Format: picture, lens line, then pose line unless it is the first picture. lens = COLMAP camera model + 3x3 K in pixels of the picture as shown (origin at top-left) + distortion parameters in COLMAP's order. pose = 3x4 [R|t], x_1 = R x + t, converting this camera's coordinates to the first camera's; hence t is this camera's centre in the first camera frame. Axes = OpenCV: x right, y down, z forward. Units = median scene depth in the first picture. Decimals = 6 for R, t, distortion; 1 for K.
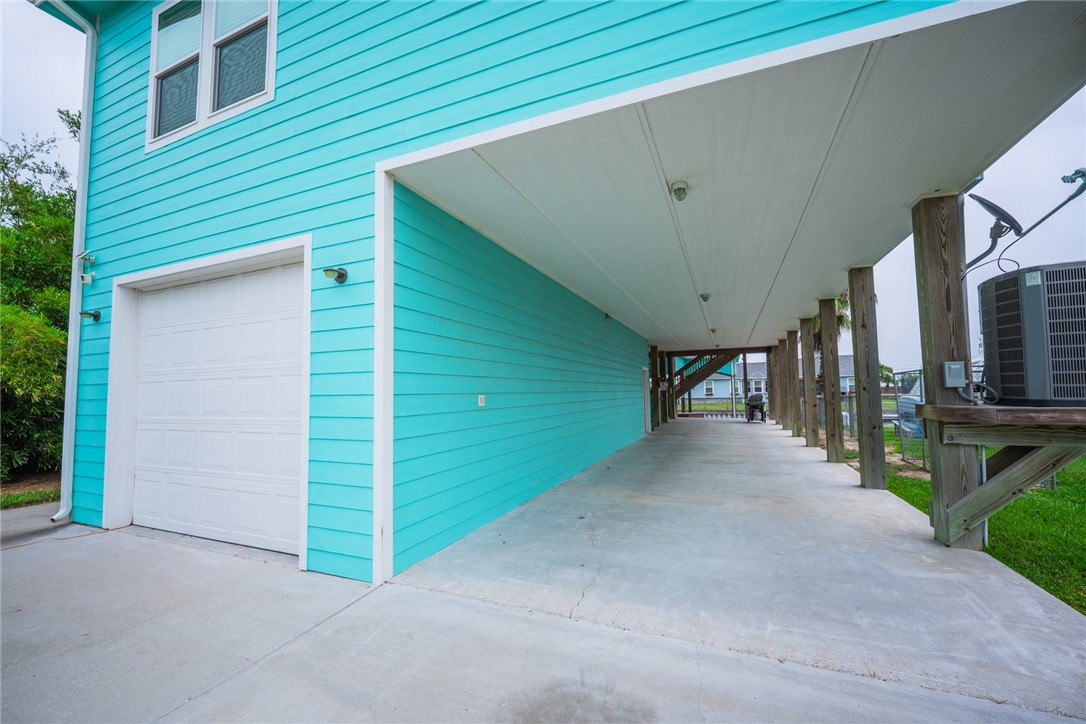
lens RADIAL K [[444.1, 0, 536.3], [0, 444.1, 361.6], [0, 0, 1]] dist [-0.006418, -0.000679]
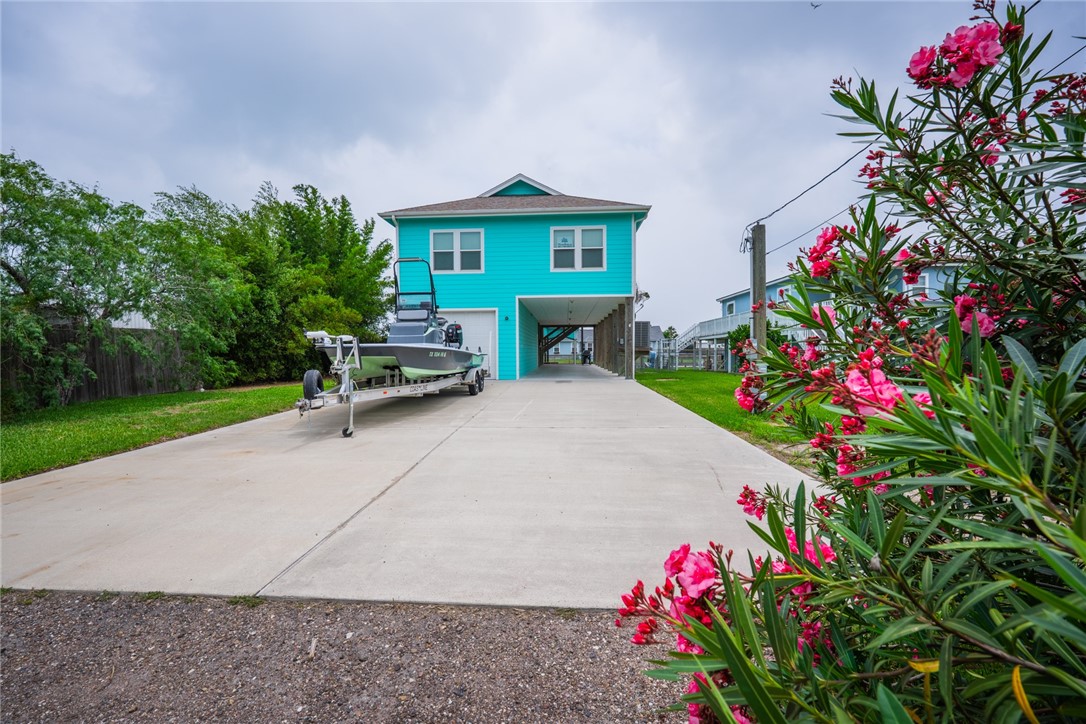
lens RADIAL K [[444.1, 0, 536.3], [0, 444.1, 361.6], [0, 0, 1]] dist [-0.006418, -0.000679]
pose [[0.942775, -0.003545, 0.333411, -0.289091], [-0.024980, 0.996382, 0.081228, -0.021402], [-0.332493, -0.084908, 0.939276, -0.604756]]
